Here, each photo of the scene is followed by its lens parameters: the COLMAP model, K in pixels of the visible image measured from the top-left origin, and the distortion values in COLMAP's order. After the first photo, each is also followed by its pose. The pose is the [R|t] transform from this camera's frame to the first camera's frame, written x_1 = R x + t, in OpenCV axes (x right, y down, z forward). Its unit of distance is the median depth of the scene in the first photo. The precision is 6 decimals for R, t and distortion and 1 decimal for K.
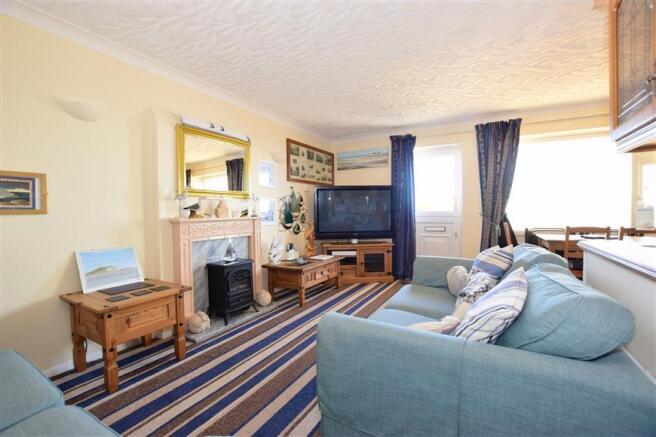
lens RADIAL K [[290.7, 0, 328.0], [0, 290.7, 218.5], [0, 0, 1]] dist [-0.002020, -0.000252]
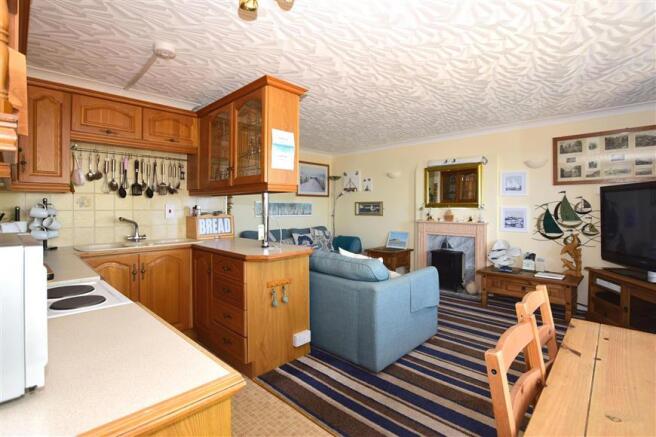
lens RADIAL K [[307.1, 0, 328.4], [0, 307.1, 209.3], [0, 0, 1]] dist [-0.000859, -0.000116]
pose [[-0.225845, 0.009276, -0.974119, 0.932633], [-0.025956, 0.999542, 0.015536, -0.052247], [0.973817, 0.028793, -0.225501, 0.539903]]
